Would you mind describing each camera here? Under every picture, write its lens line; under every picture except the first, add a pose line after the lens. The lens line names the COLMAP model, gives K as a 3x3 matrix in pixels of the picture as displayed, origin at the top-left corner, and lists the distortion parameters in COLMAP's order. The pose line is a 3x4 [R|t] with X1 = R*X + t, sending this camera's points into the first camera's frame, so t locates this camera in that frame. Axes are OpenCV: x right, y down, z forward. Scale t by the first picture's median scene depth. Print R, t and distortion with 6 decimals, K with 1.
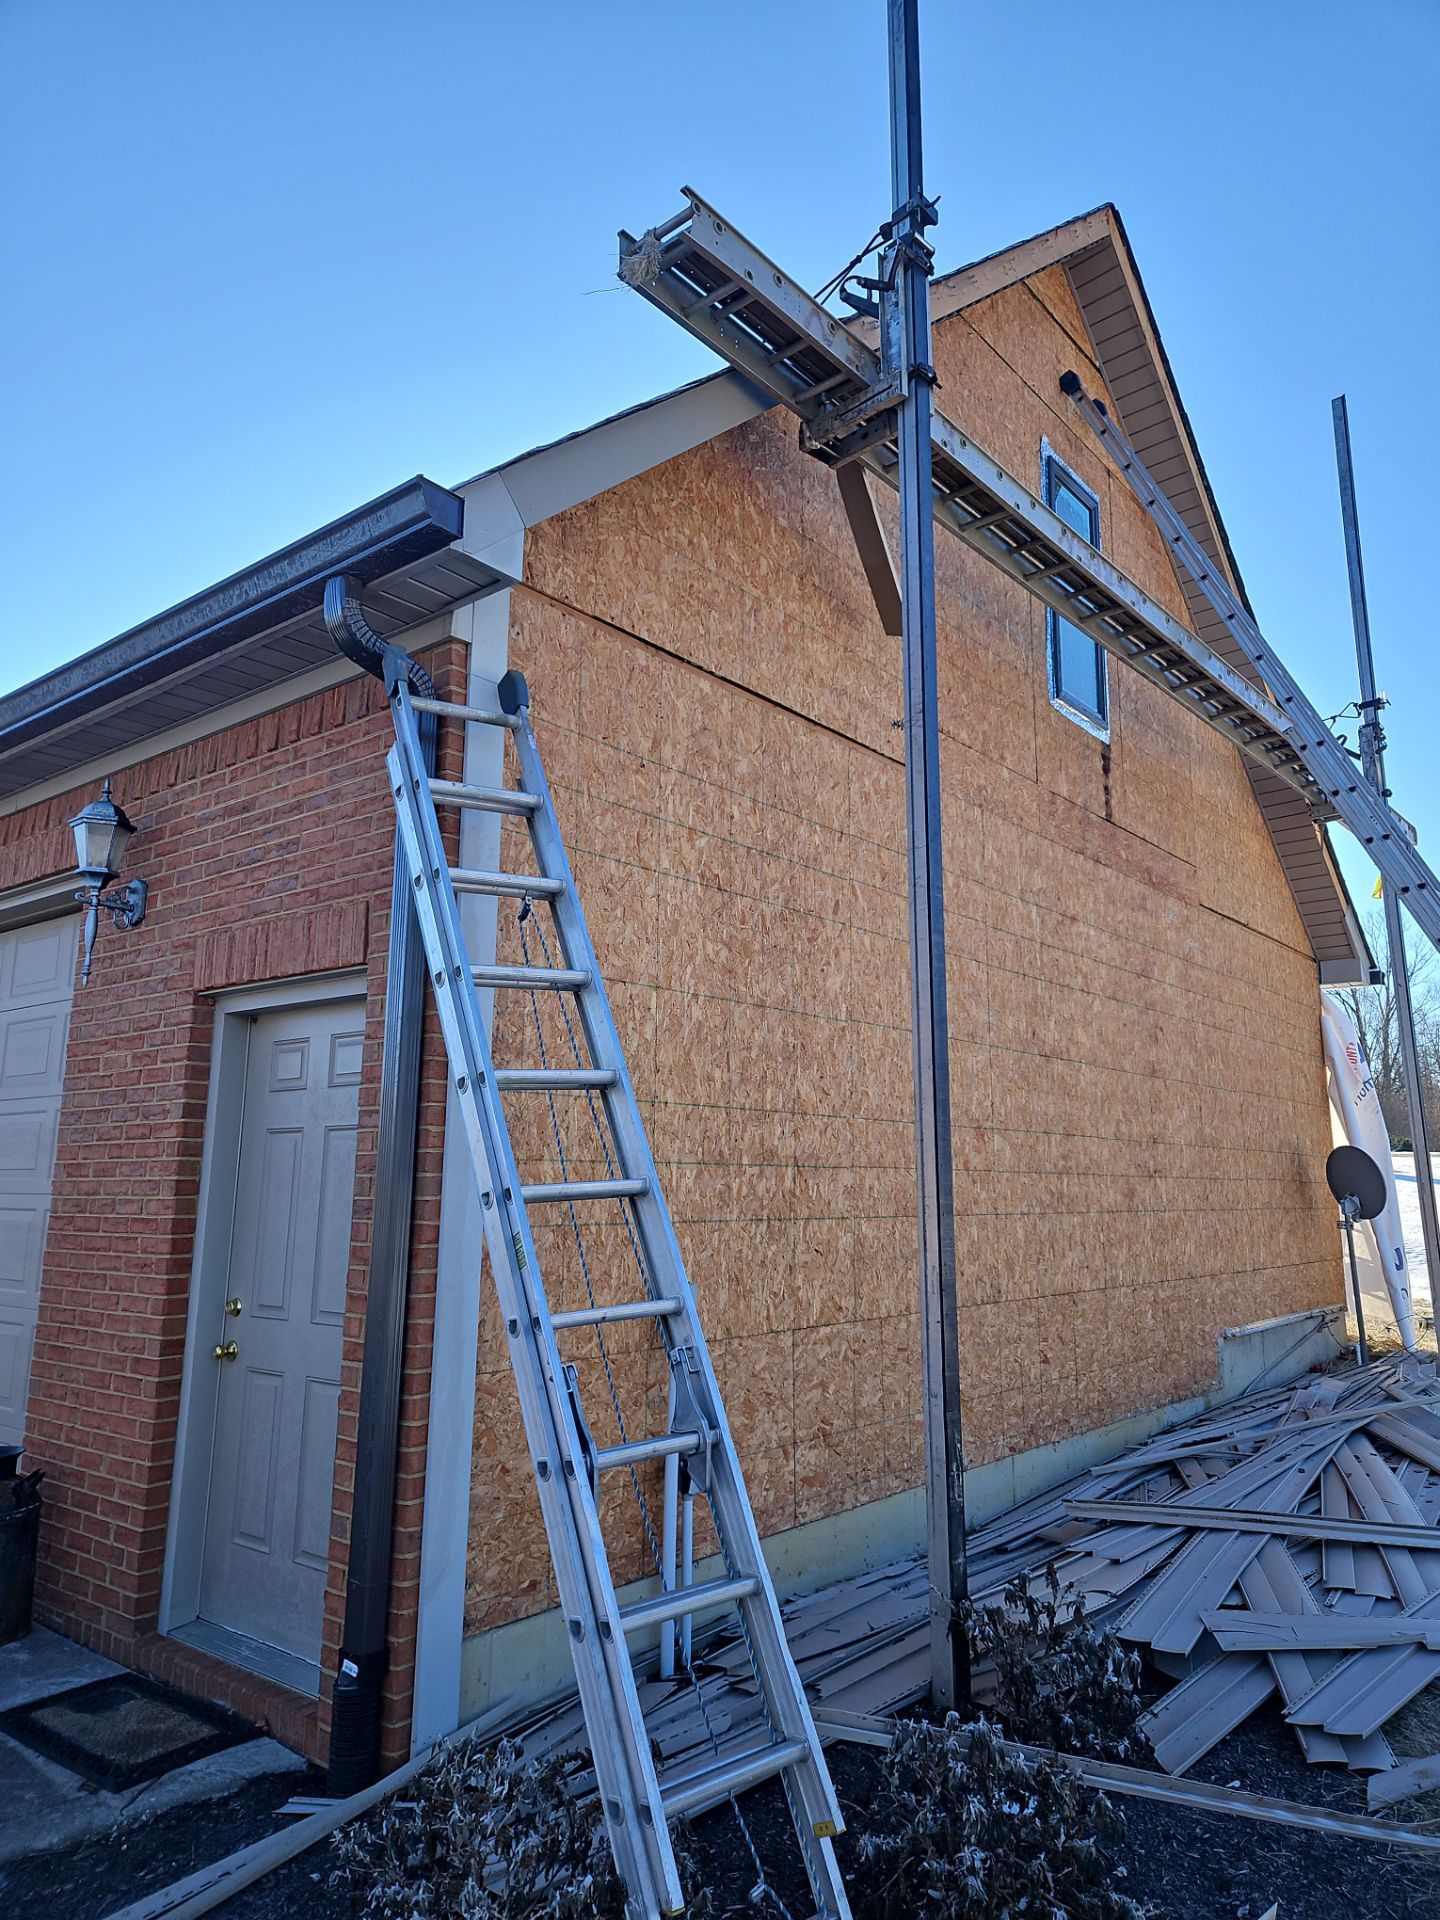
lens RADIAL K [[1275.3, 0, 719.1], [0, 1275.3, 945.7], [0, 0, 1]] dist [0.056599, -0.005332]
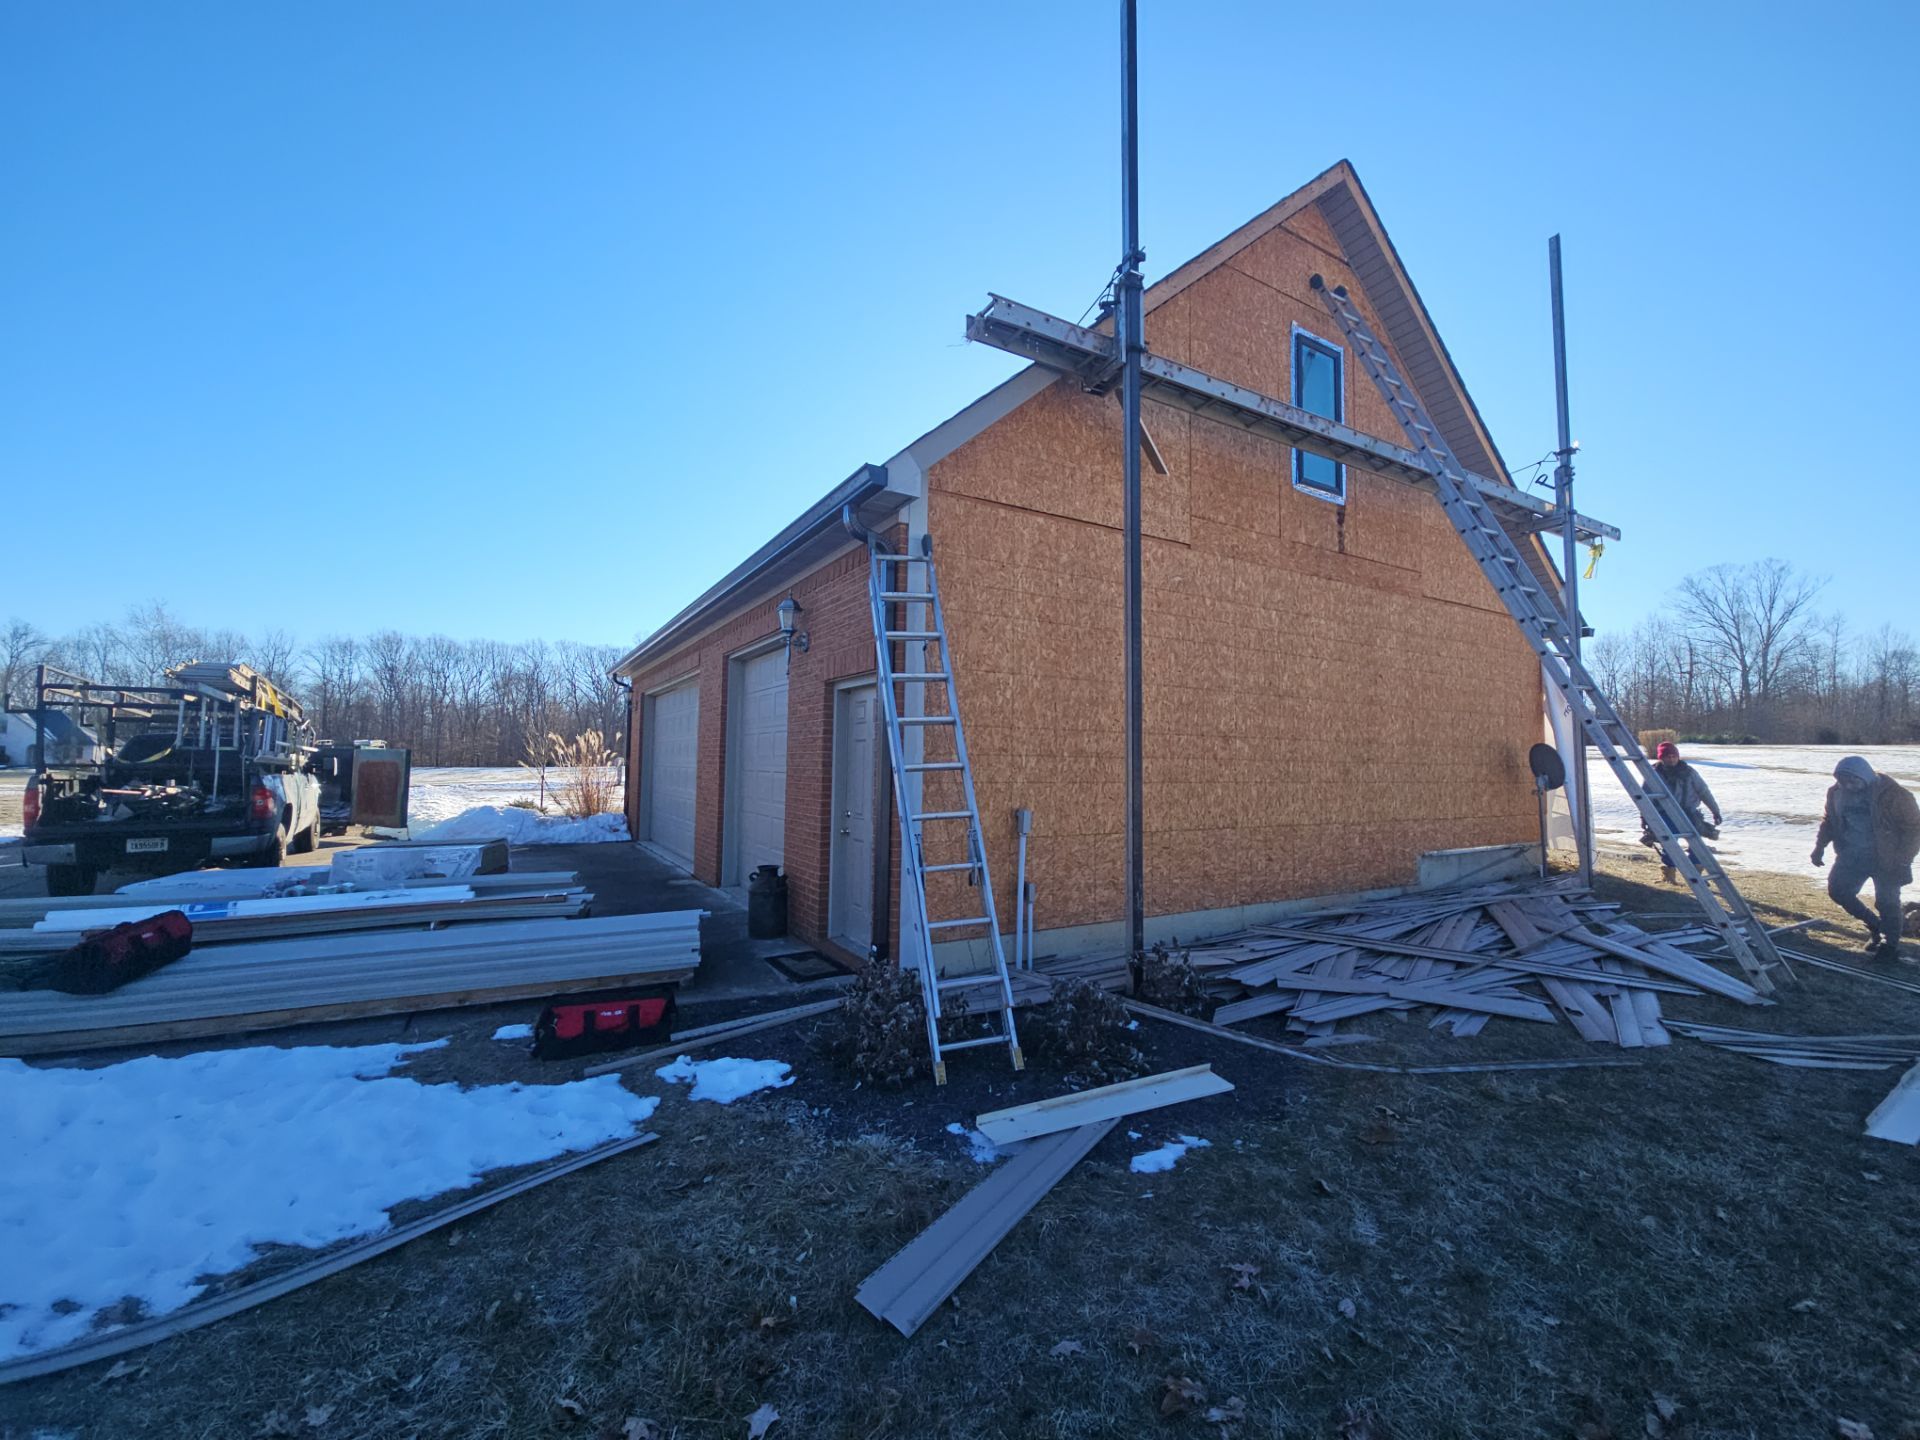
lens RADIAL K [[773.8, 0, 961.4], [0, 773.8, 718.4], [0, 0, 1]] dist [0.019331, -0.012993]
pose [[0.940780, -0.013362, -0.338754, 0.280462], [0.054901, 0.992038, 0.113339, -0.039793], [0.334543, -0.125225, 0.934023, -0.216349]]
